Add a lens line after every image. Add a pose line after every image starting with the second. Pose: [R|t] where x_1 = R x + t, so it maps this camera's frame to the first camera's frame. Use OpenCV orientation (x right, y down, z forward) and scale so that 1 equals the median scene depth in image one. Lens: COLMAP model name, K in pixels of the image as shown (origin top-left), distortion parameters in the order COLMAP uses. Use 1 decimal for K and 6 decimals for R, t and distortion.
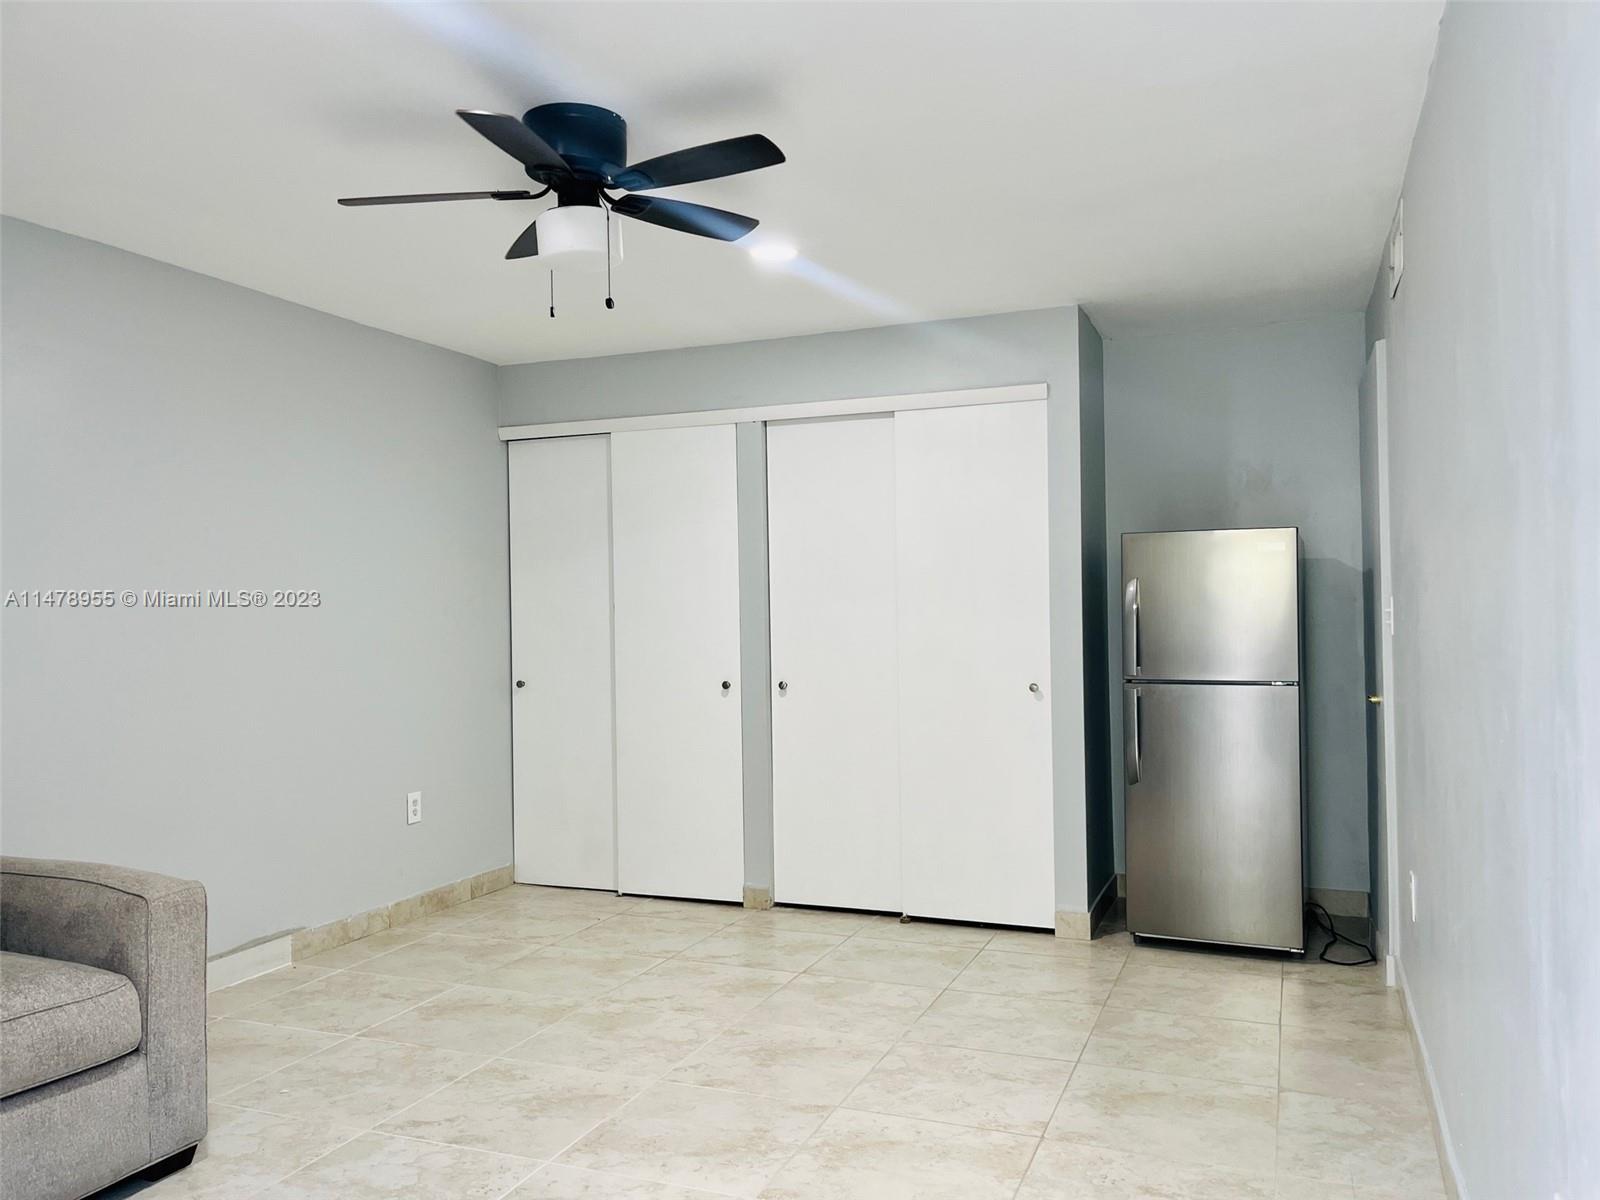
lens RADIAL K [[1220.6, 0, 800.0], [0, 1220.6, 600.0], [0, 0, 1]] dist [0.074122, -0.106940]
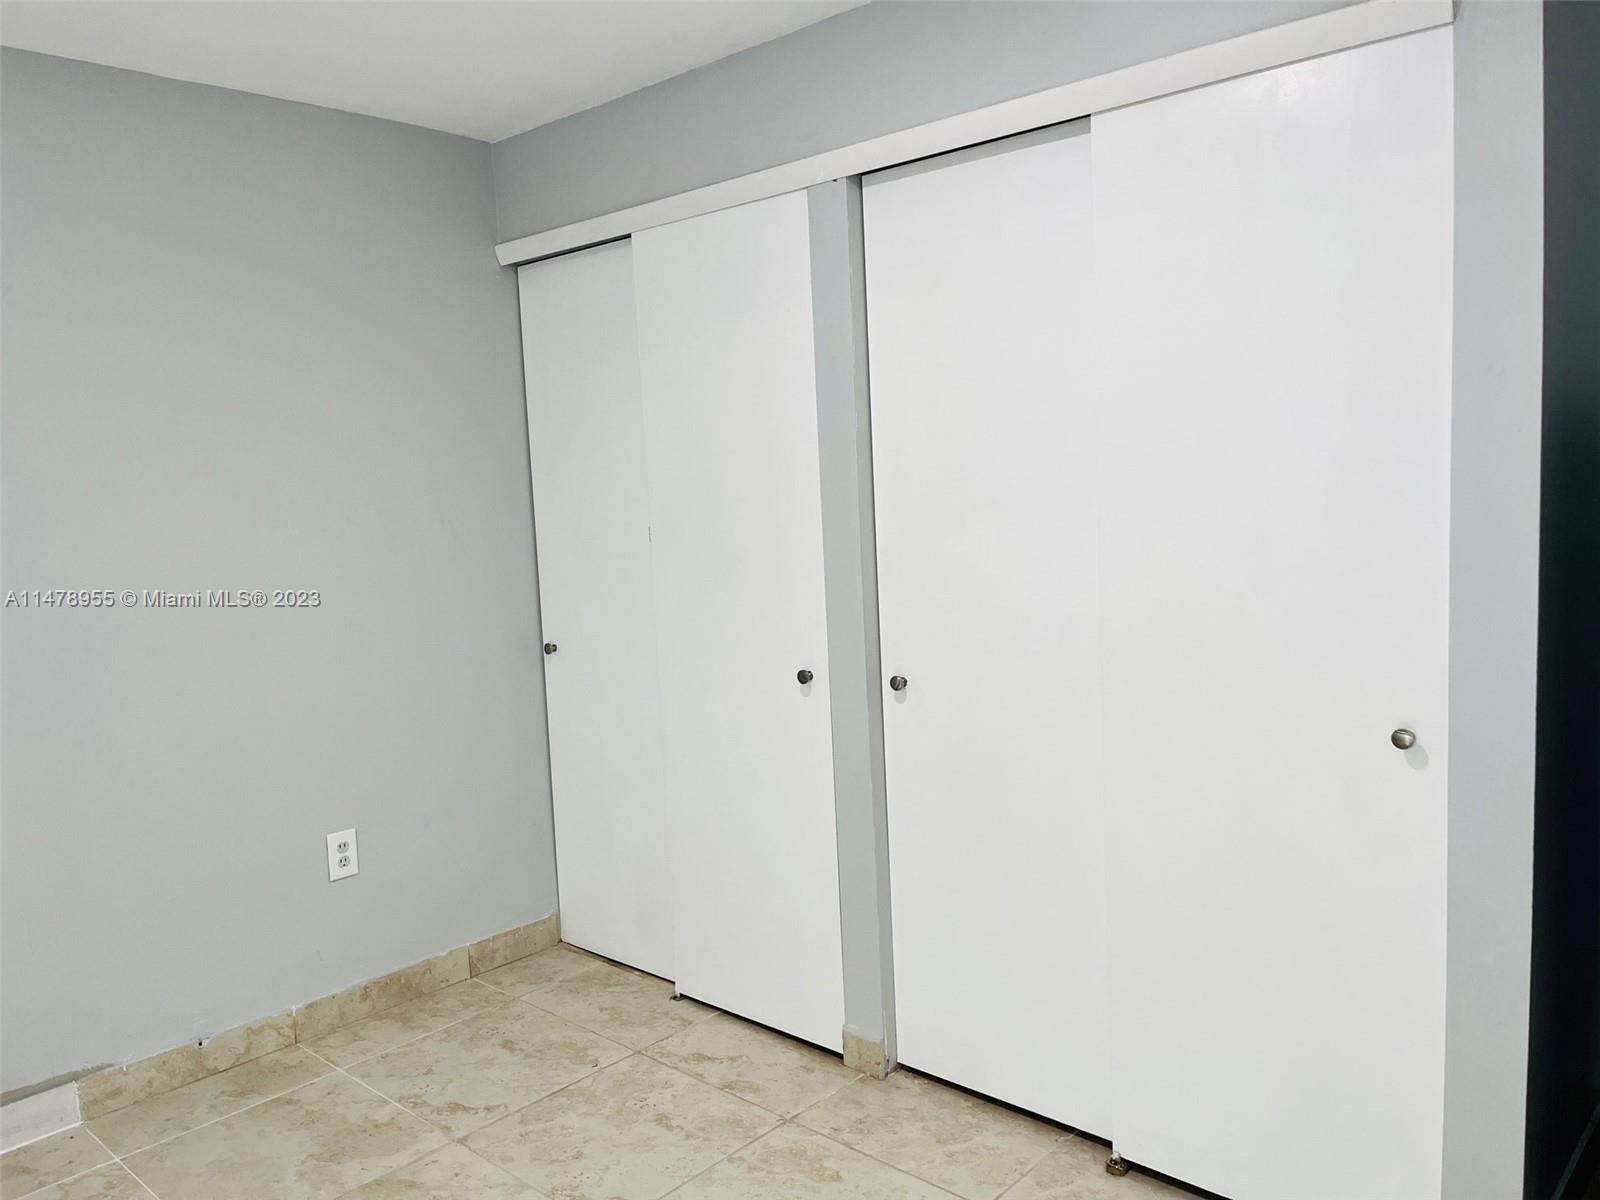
lens RADIAL K [[1225.3, 0, 797.0], [0, 1225.3, 601.2], [0, 0, 1]] dist [0.084118, -0.097590]
pose [[0.937331, 0.010794, -0.348272, 0.155233], [0.031923, 0.992656, 0.116680, -0.035802], [0.346974, -0.120485, 0.930103, 0.573606]]
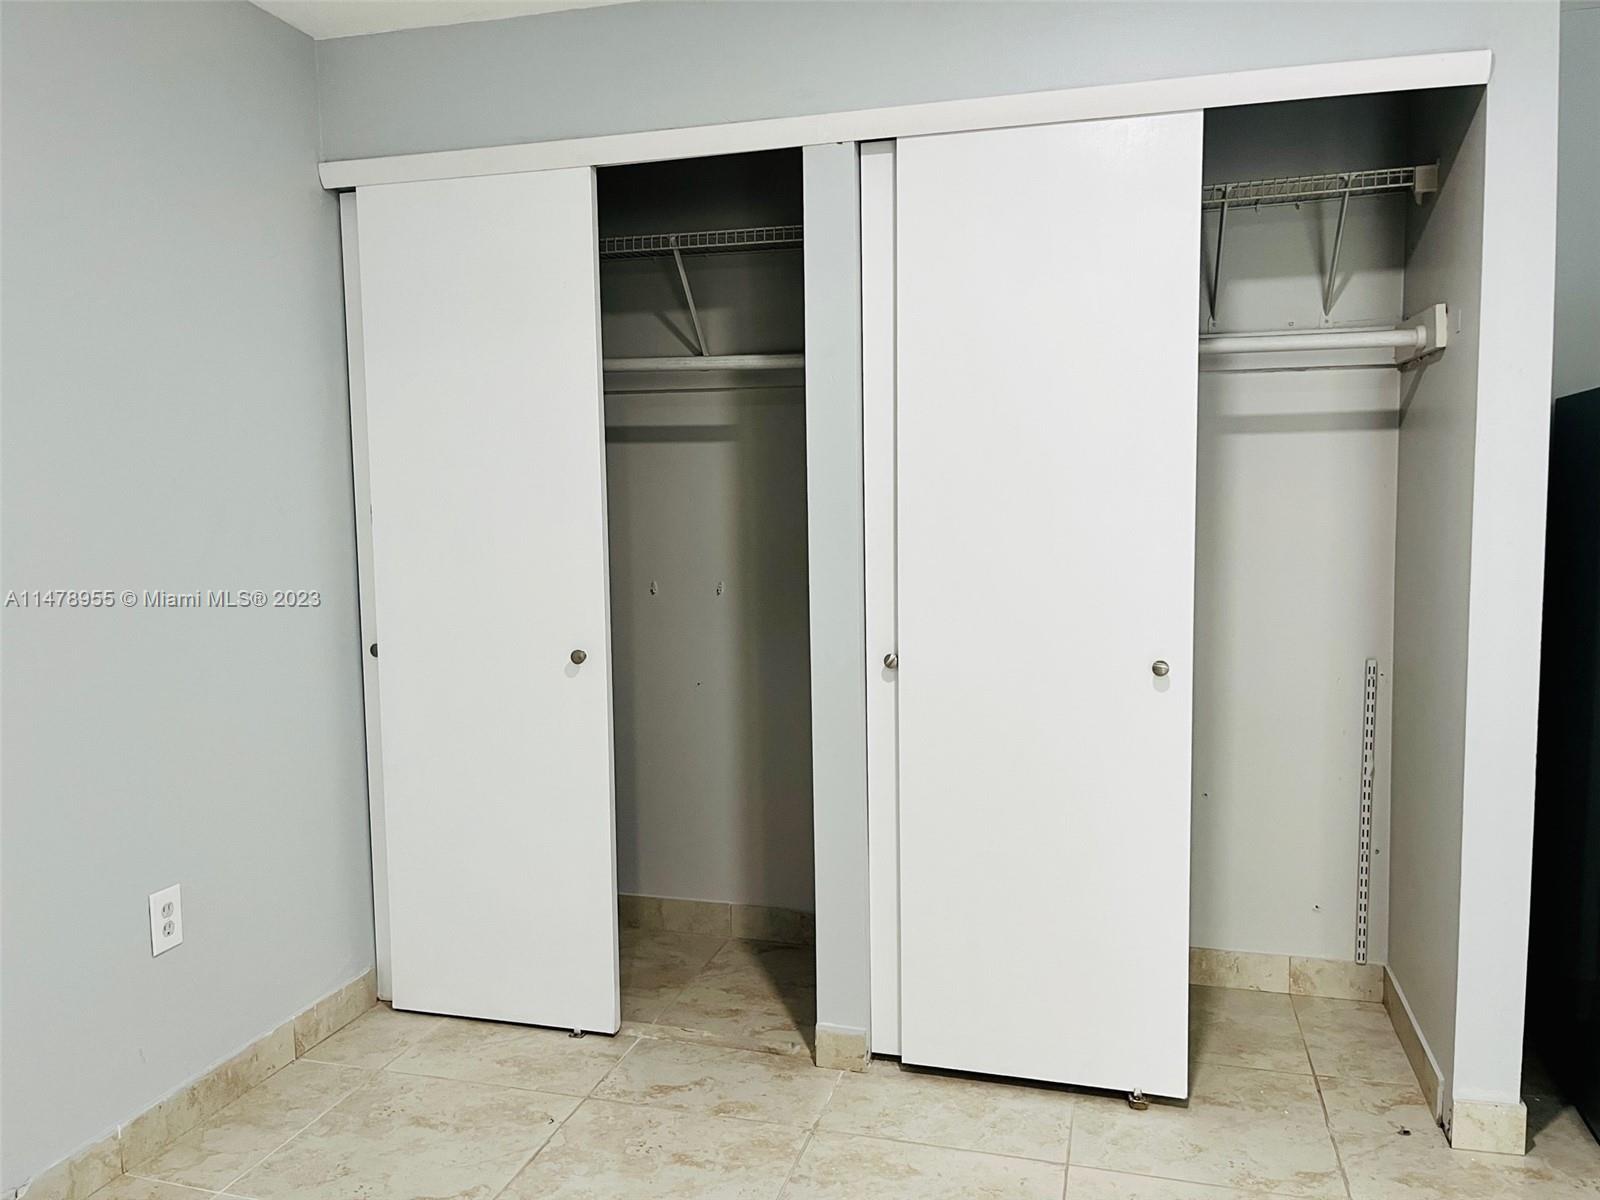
lens RADIAL K [[1220.6, 0, 800.0], [0, 1220.6, 600.0], [0, 0, 1]] dist [0.074122, -0.106940]
pose [[0.993393, -0.008590, 0.114443, -0.134921], [-0.002804, 0.995081, 0.099028, -0.010077], [-0.114731, -0.098695, 0.988482, 0.571181]]
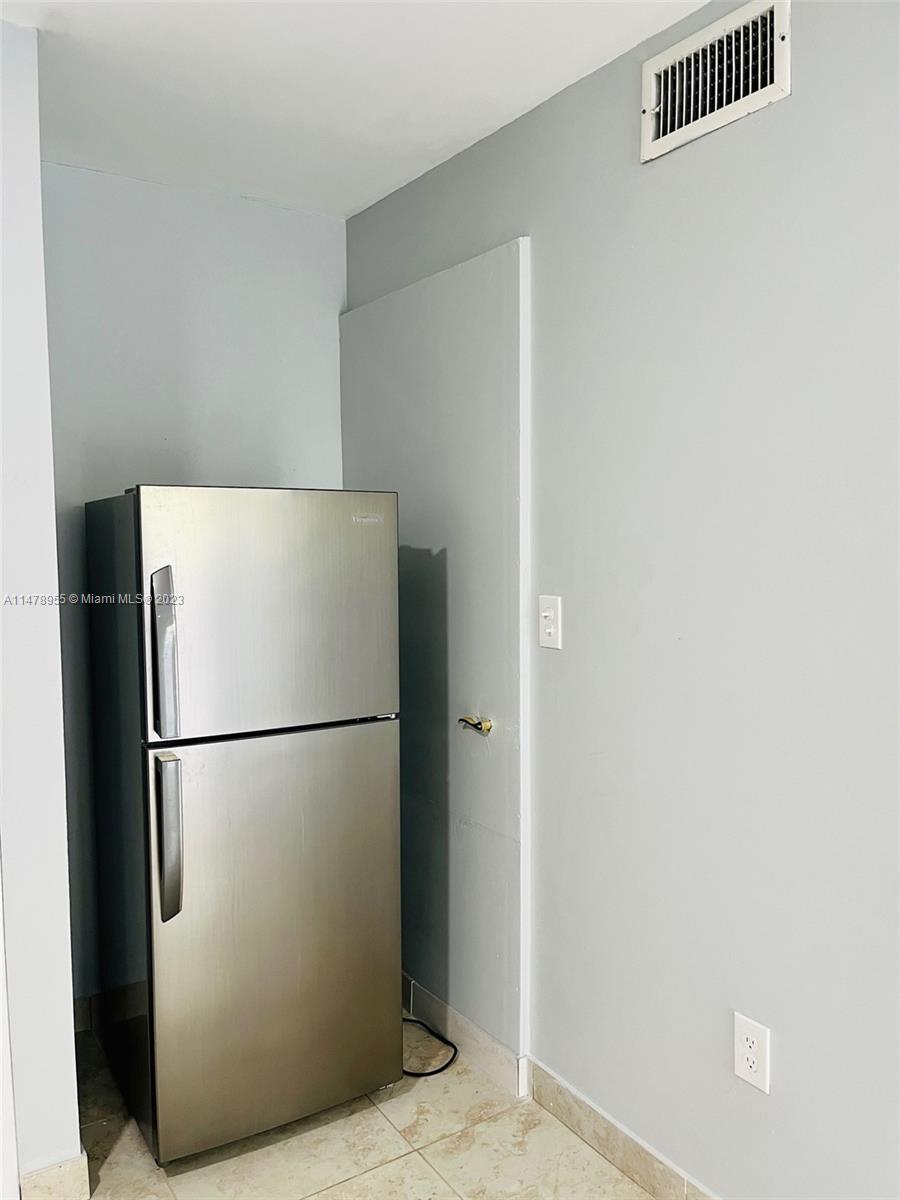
lens RADIAL K [[915.5, 0, 450.0], [0, 915.5, 600.0], [0, 0, 1]] dist [0.074122, -0.106940]
pose [[0.568254, -0.049460, 0.821365, -0.007163], [-0.009522, 0.997730, 0.066668, -0.032744], [-0.822798, -0.045705, 0.566493, 0.667557]]
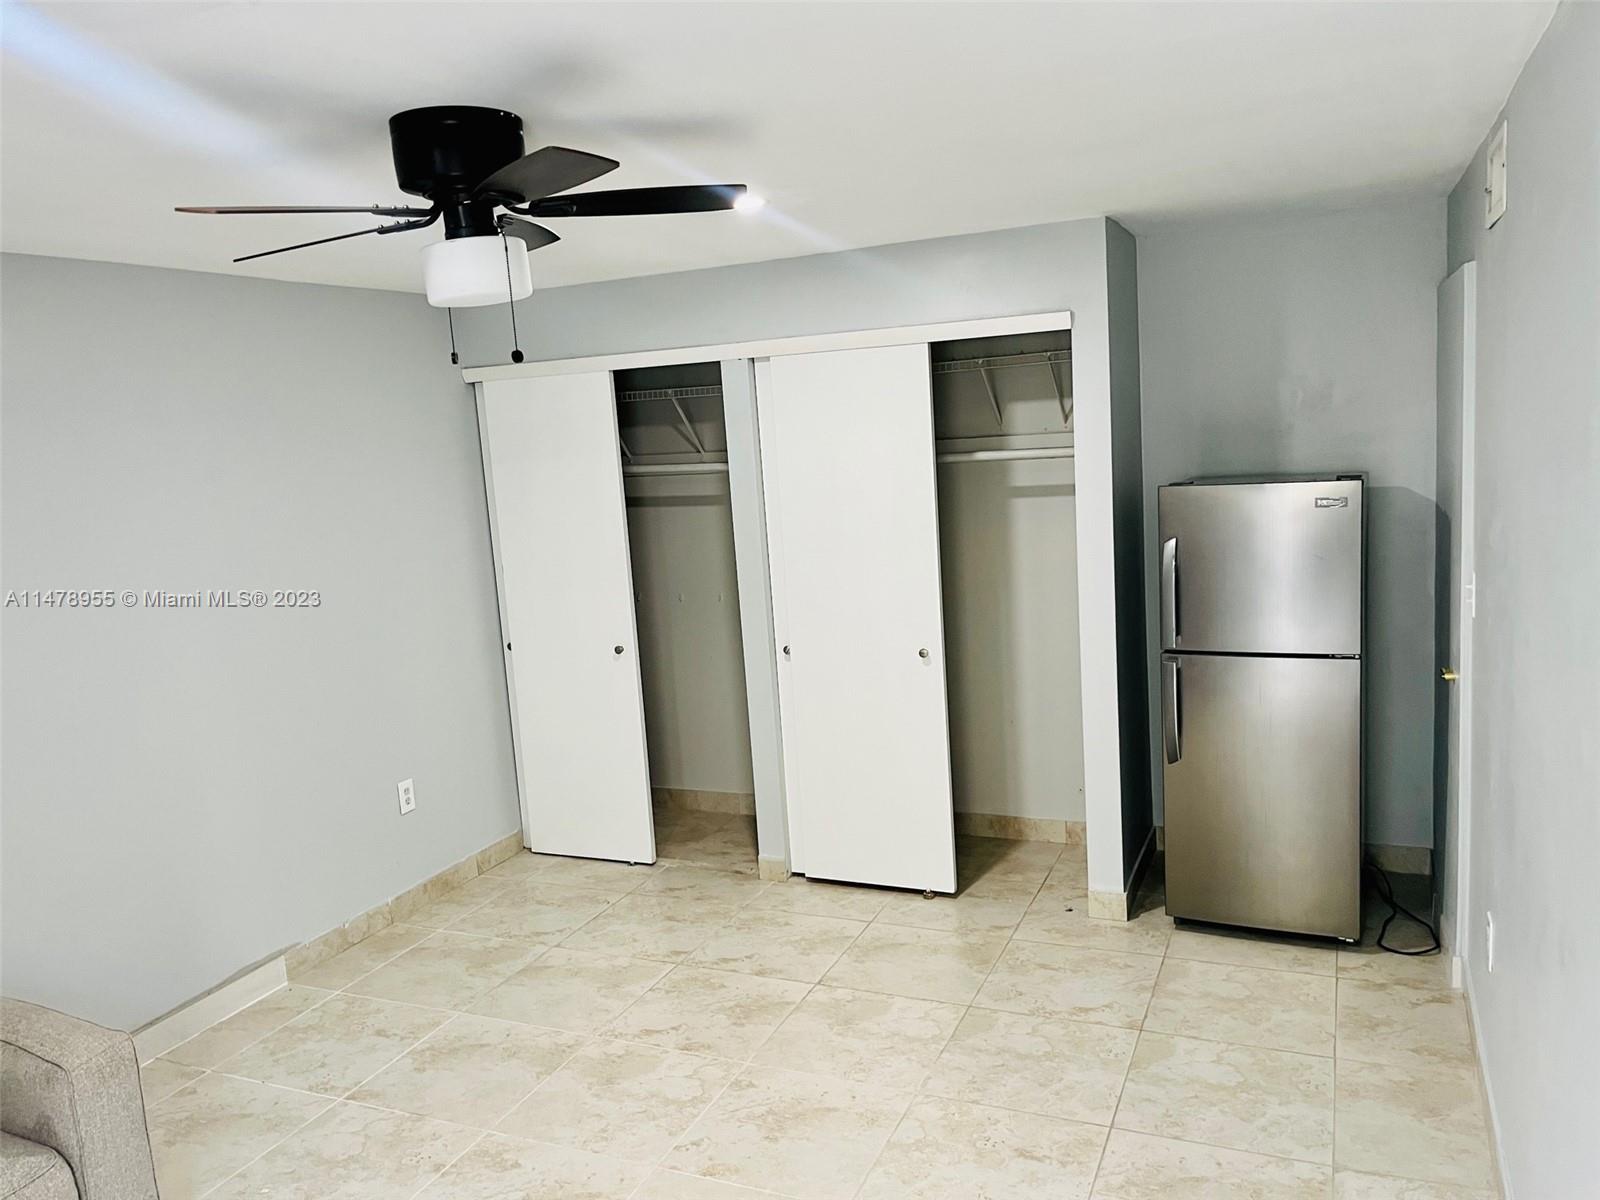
lens RADIAL K [[1219.0, 0, 791.8], [0, 1219.0, 605.4], [0, 0, 1]] dist [0.086199, -0.126576]
pose [[0.998002, -0.046889, -0.042355, 0.034794], [0.053106, 0.985663, 0.160151, -0.130389], [0.034238, -0.162080, 0.986183, 0.114405]]
